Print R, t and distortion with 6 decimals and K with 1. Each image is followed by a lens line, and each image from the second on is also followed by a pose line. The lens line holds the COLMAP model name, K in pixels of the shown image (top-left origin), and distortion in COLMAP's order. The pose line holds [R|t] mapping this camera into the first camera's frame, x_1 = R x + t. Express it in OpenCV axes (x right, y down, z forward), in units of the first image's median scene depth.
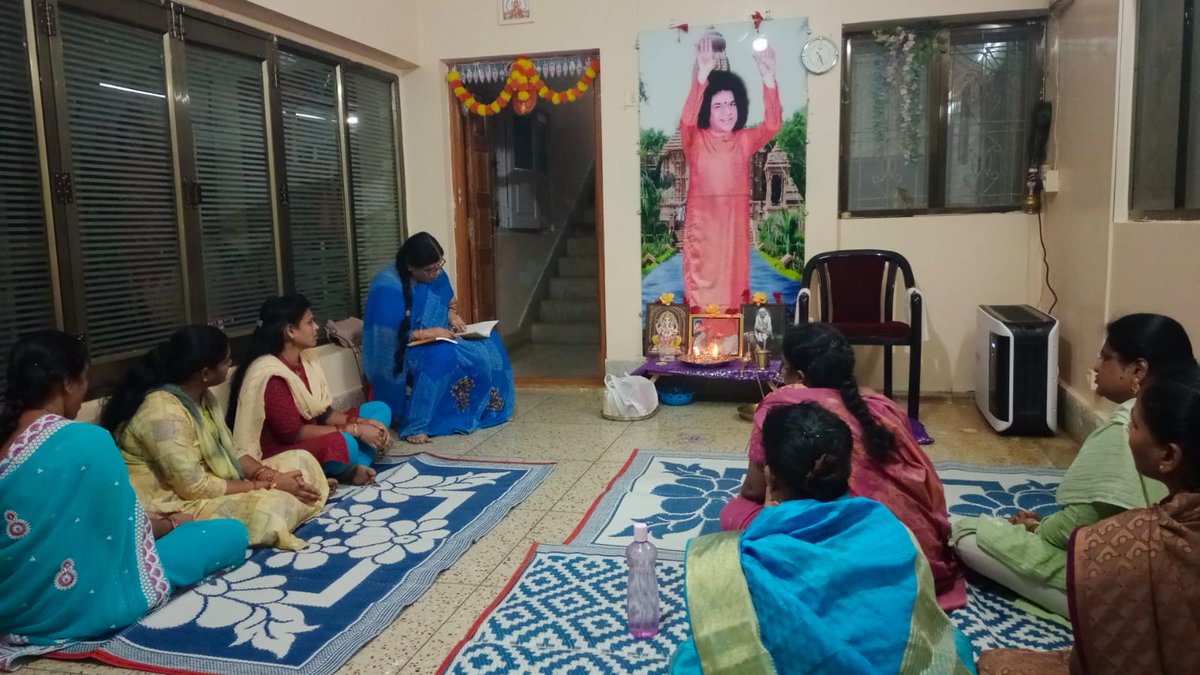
lens RADIAL K [[875.7, 0, 600.0], [0, 875.7, 337.5], [0, 0, 1]] dist [0.119017, -0.183535]
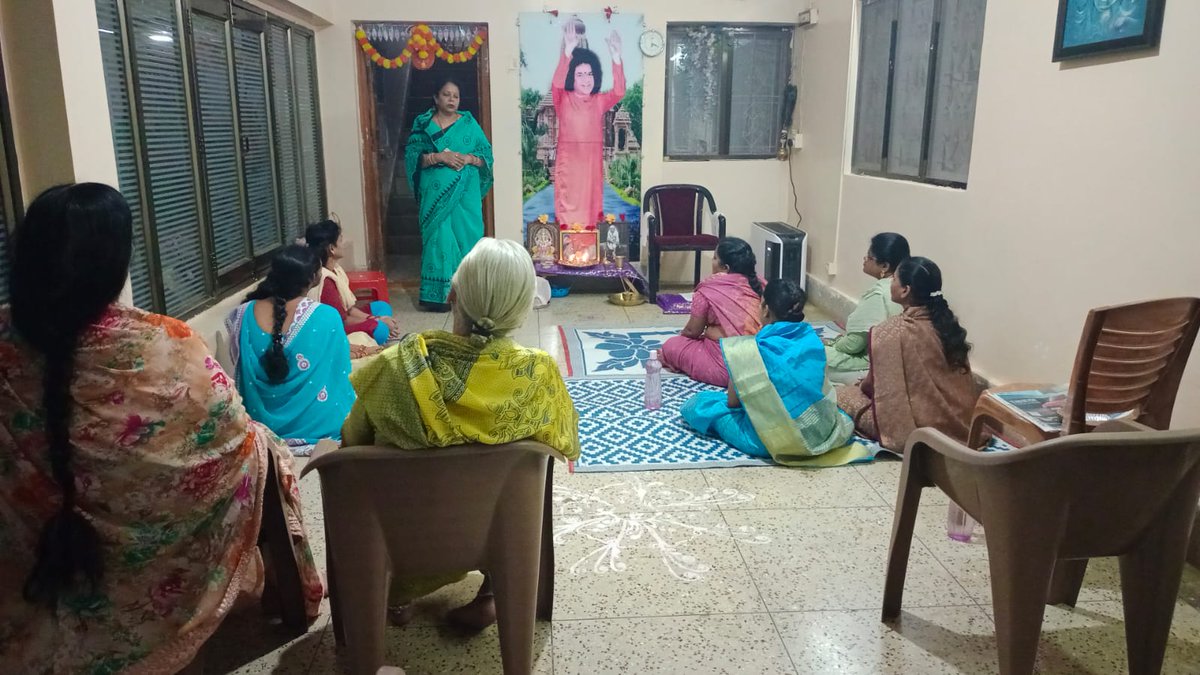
lens RADIAL K [[875.7, 0, 600.0], [0, 875.7, 337.5], [0, 0, 1]] dist [0.119017, -0.183535]
pose [[0.943488, -0.053338, 0.327086, -0.312786], [0.017972, 0.993746, 0.110208, -0.011053], [-0.330919, -0.098102, 0.938546, -0.332222]]
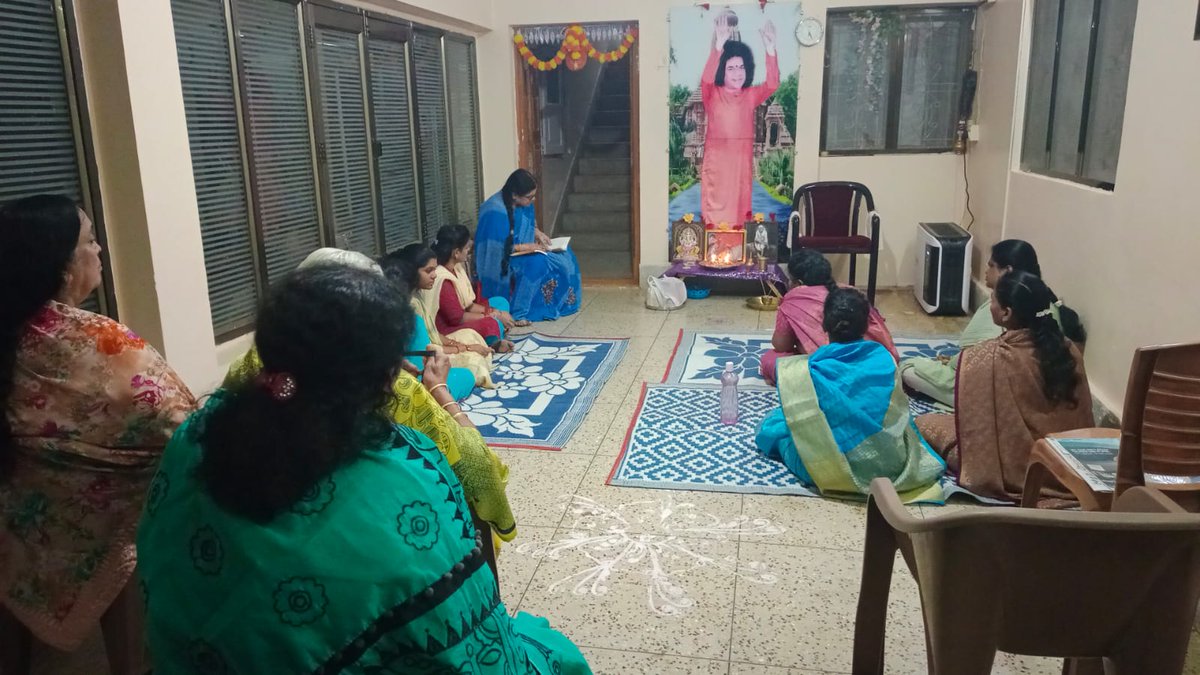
lens RADIAL K [[875.7, 0, 600.0], [0, 875.7, 337.5], [0, 0, 1]] dist [0.119017, -0.183535]
pose [[0.997901, -0.011141, 0.063788, -0.152515], [0.003716, 0.993318, 0.115353, -0.019983], [-0.064647, -0.114874, 0.991274, -0.341164]]
